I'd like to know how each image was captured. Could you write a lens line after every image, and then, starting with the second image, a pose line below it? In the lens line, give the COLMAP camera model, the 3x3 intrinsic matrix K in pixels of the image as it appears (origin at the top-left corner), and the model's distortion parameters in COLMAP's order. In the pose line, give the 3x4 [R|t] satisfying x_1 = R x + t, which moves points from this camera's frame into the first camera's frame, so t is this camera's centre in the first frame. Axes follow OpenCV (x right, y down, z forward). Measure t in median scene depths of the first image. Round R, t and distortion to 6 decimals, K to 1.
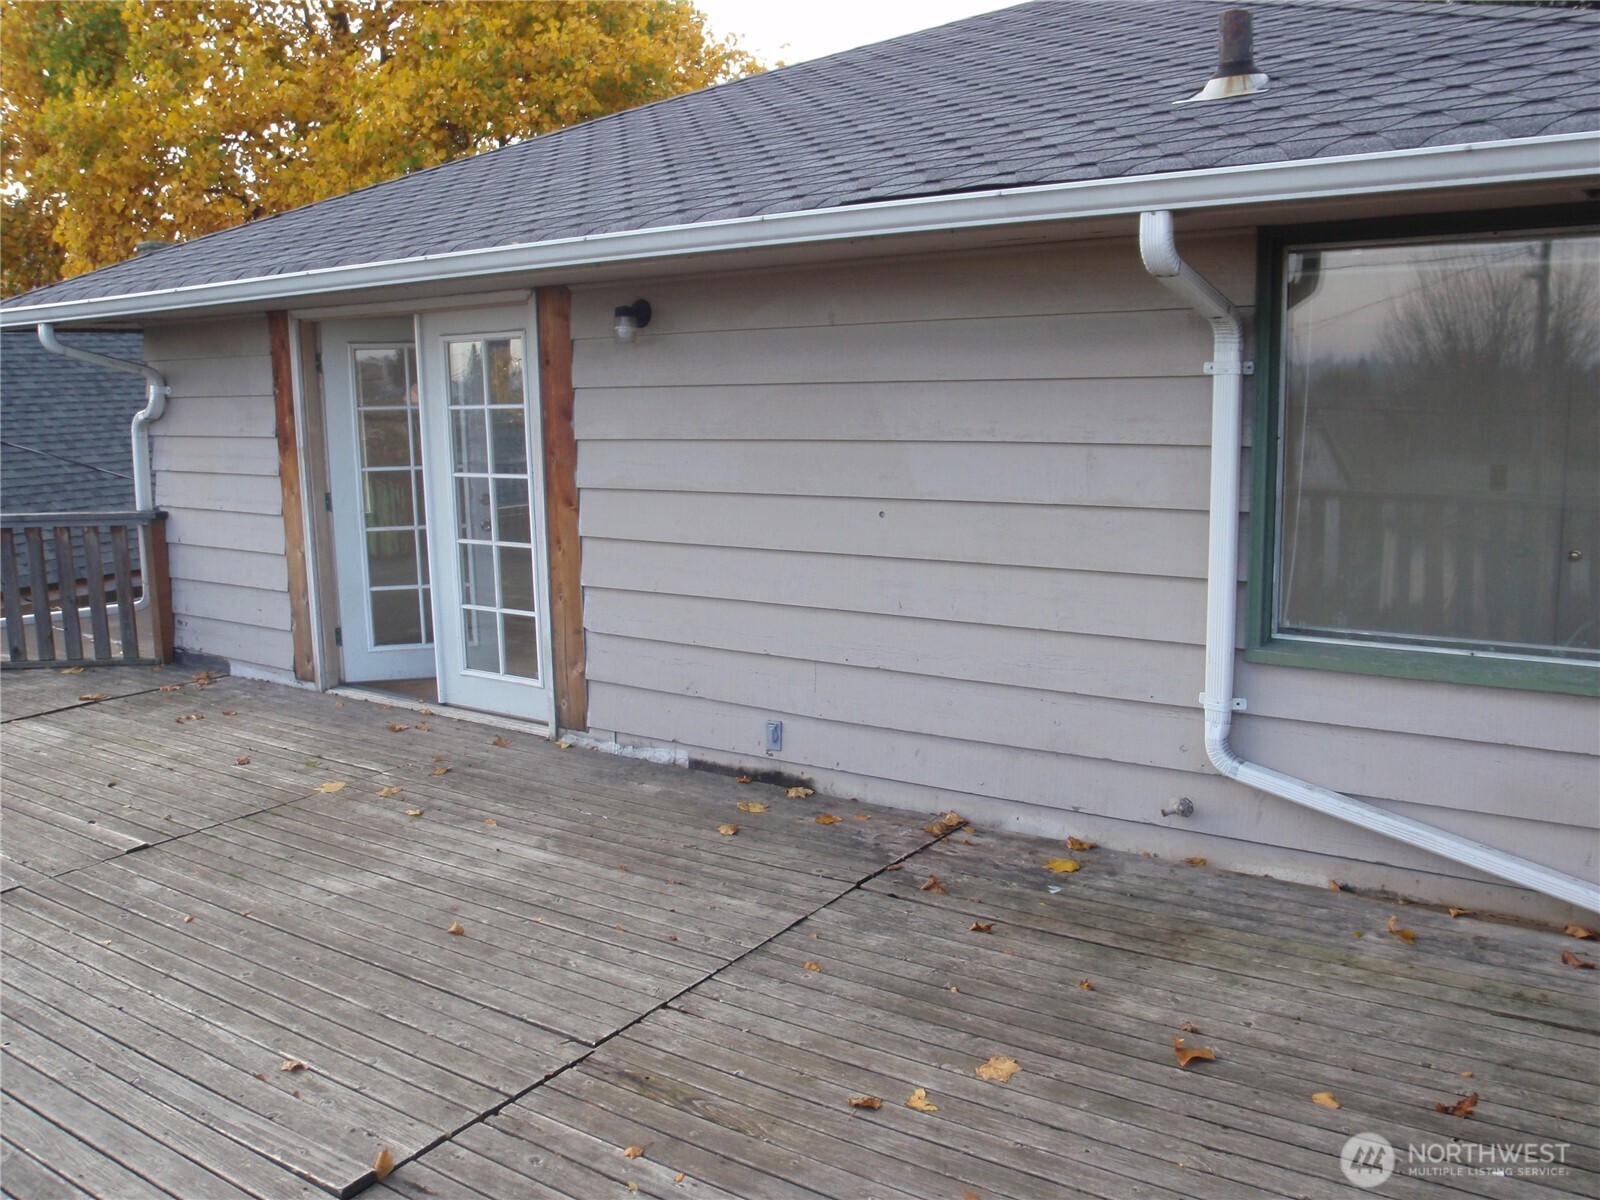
lens RADIAL K [[1319.3, 0, 800.0], [0, 1319.3, 600.0], [0, 0, 1]] dist [-0.052031, 0.004034]
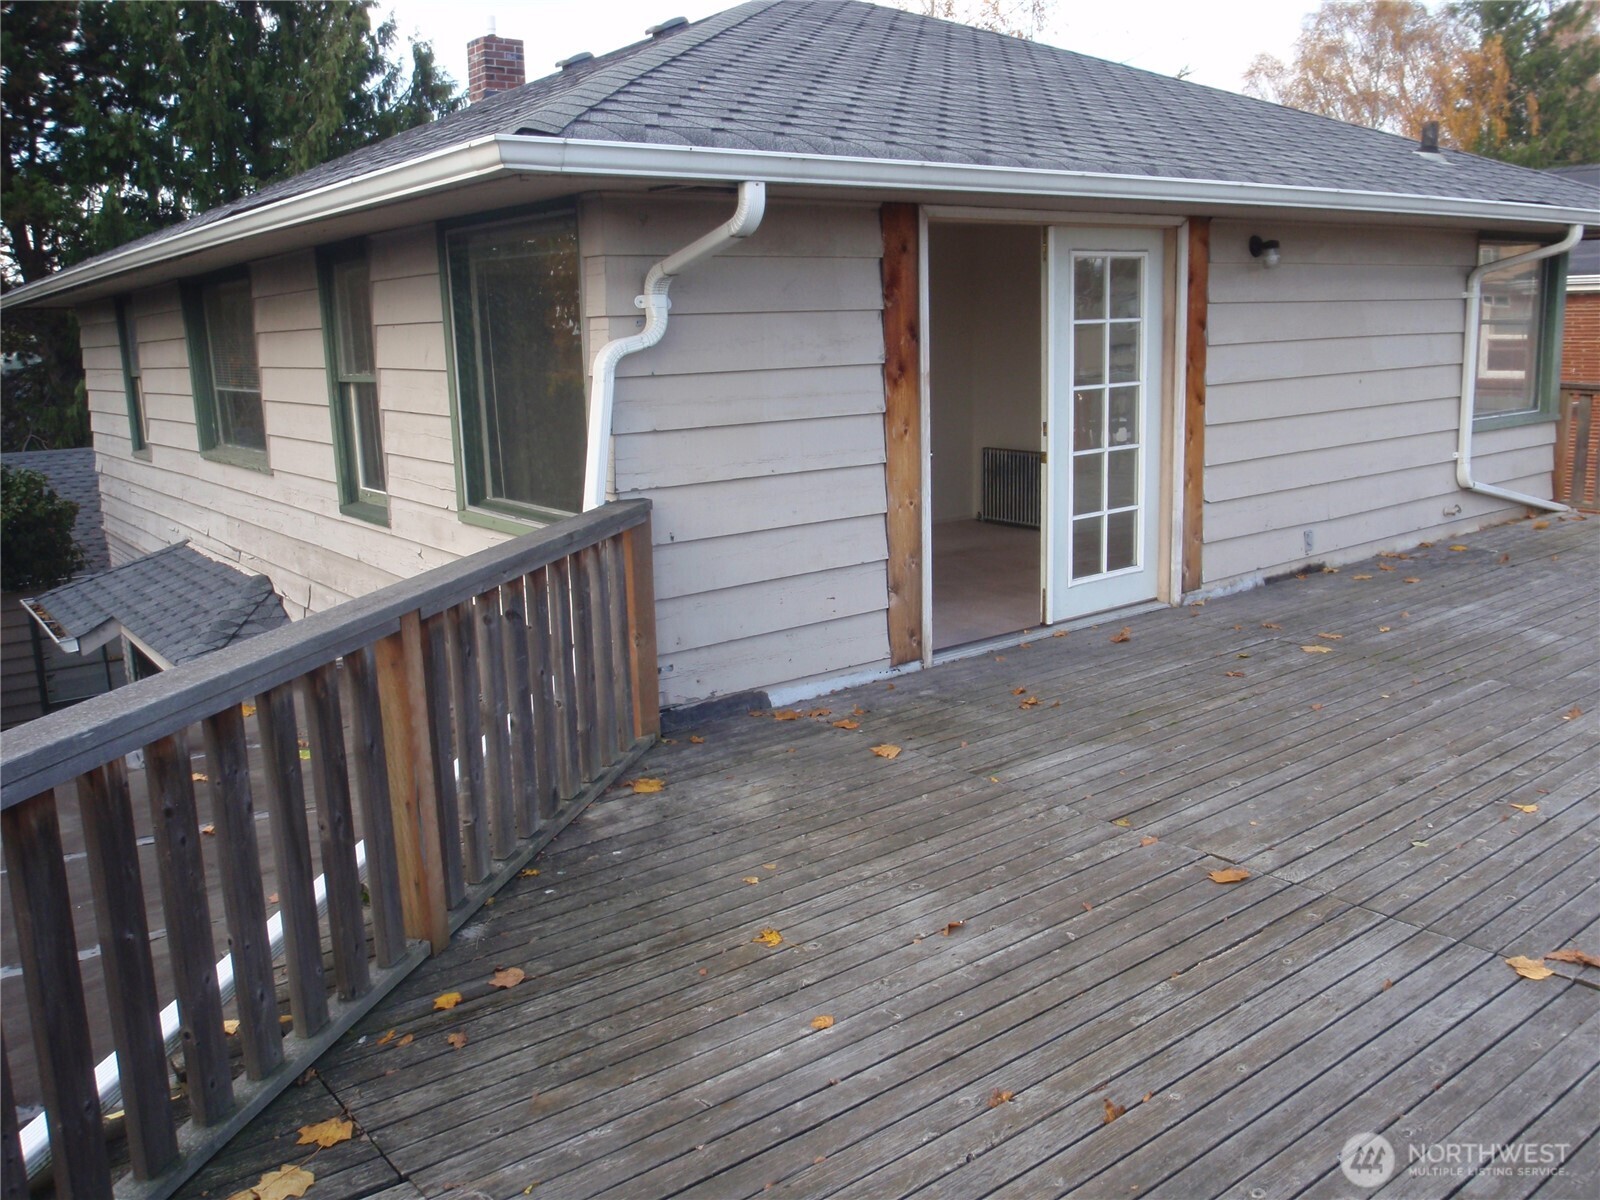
lens RADIAL K [[1319.3, 0, 800.0], [0, 1319.3, 600.0], [0, 0, 1]] dist [-0.052031, 0.004034]
pose [[0.288209, -0.186325, 0.939265, -1.619355], [0.181736, 0.973702, 0.137391, -0.141661], [-0.940164, 0.131101, 0.314491, 1.111418]]
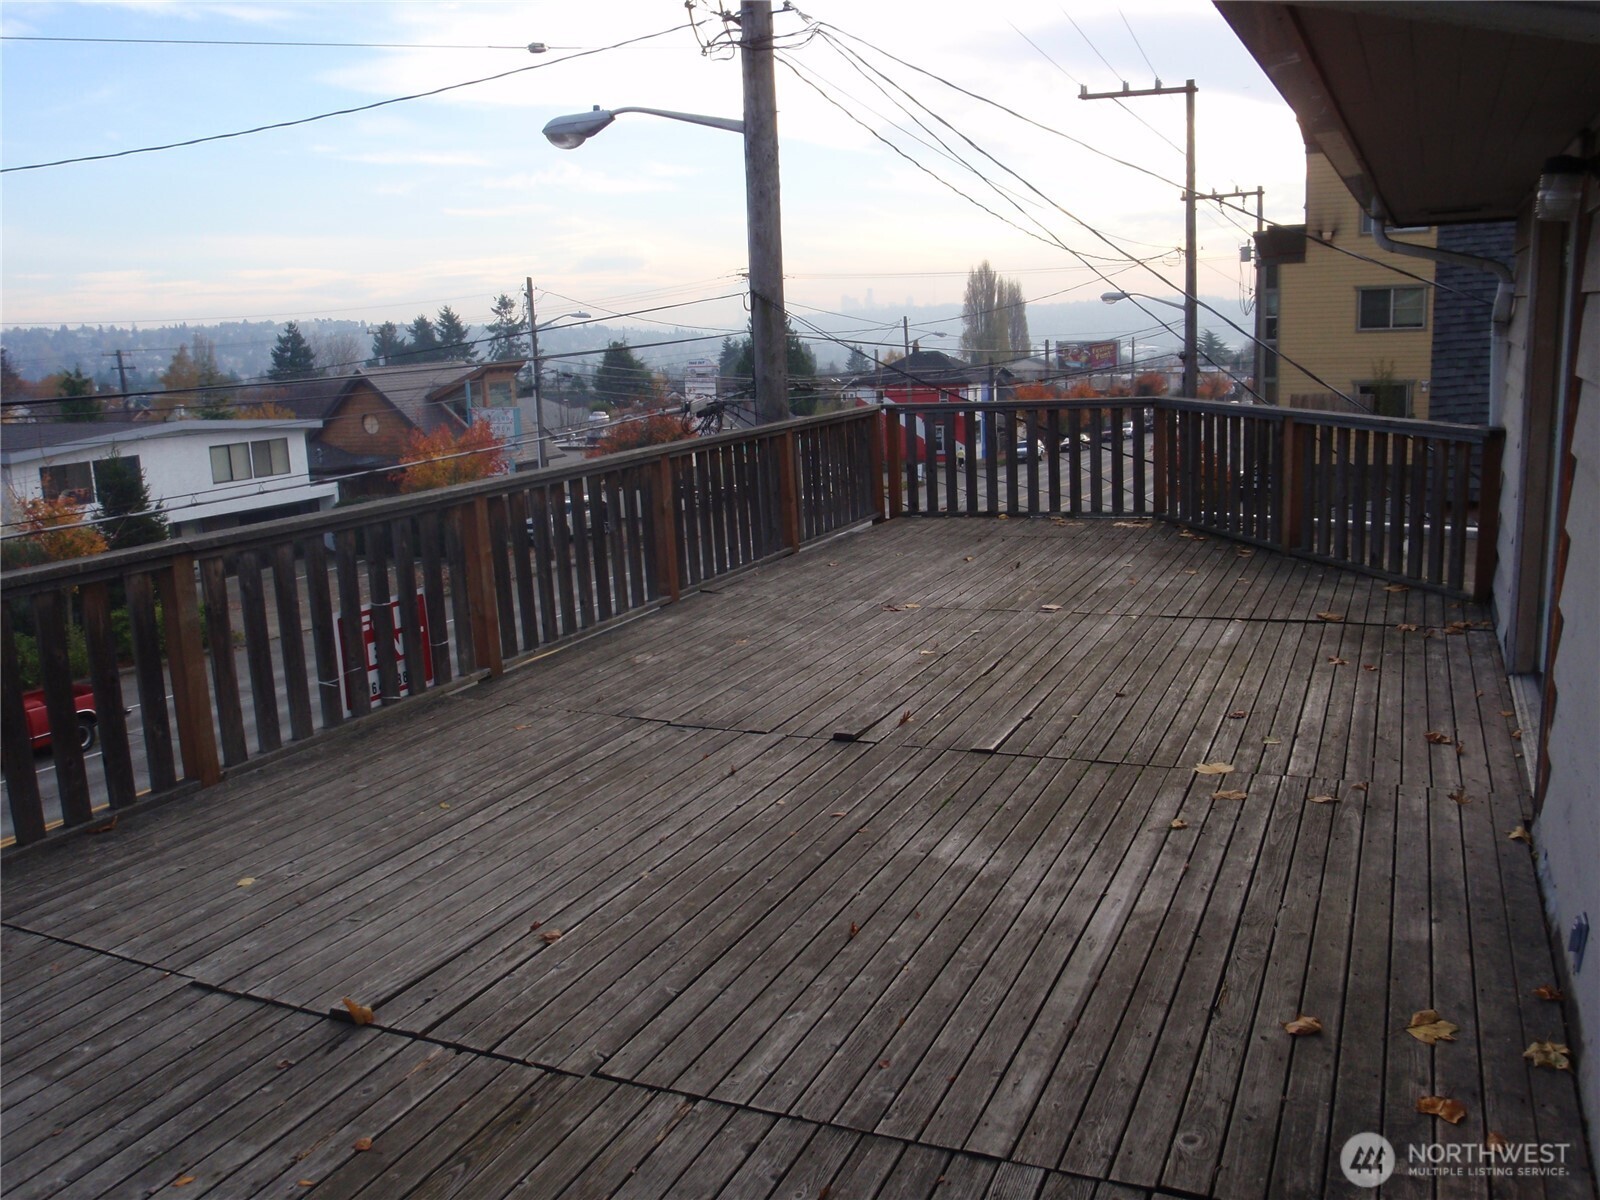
lens RADIAL K [[1319.3, 0, 800.0], [0, 1319.3, 600.0], [0, 0, 1]] dist [-0.052031, 0.004034]
pose [[0.188323, 0.208619, -0.959694, 0.405842], [-0.119662, 0.974772, 0.188415, -0.096913], [0.974790, 0.079356, 0.208536, 0.576425]]
